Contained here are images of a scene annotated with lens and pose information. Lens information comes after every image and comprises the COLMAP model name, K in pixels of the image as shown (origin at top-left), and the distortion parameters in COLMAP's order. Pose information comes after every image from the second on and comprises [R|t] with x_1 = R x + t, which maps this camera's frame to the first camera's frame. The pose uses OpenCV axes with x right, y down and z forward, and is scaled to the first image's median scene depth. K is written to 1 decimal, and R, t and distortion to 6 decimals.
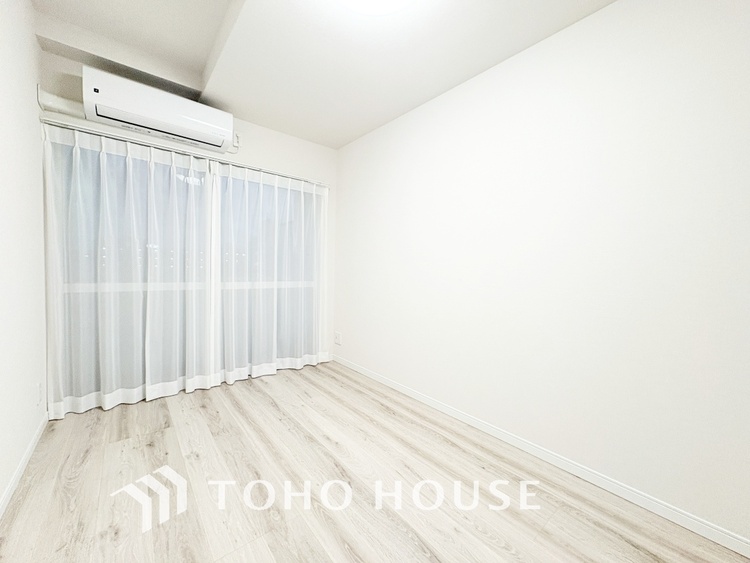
lens RADIAL K [[300.6, 0, 375.0], [0, 300.6, 279.1], [0, 0, 1]] dist [-0.000311, -0.000007]
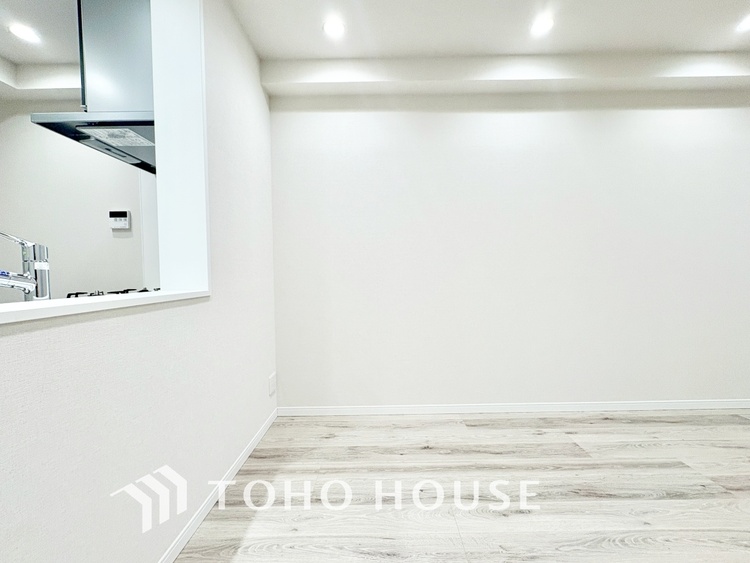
lens RADIAL K [[300.6, 0, 376.3], [0, 300.6, 281.7], [0, 0, 1]] dist [-0.000311, -0.000007]
pose [[-0.660707, 0.025269, -0.750219, 0.139251], [-0.002078, 0.999368, 0.035491, -0.066486], [0.750641, 0.025008, -0.660236, 1.553469]]
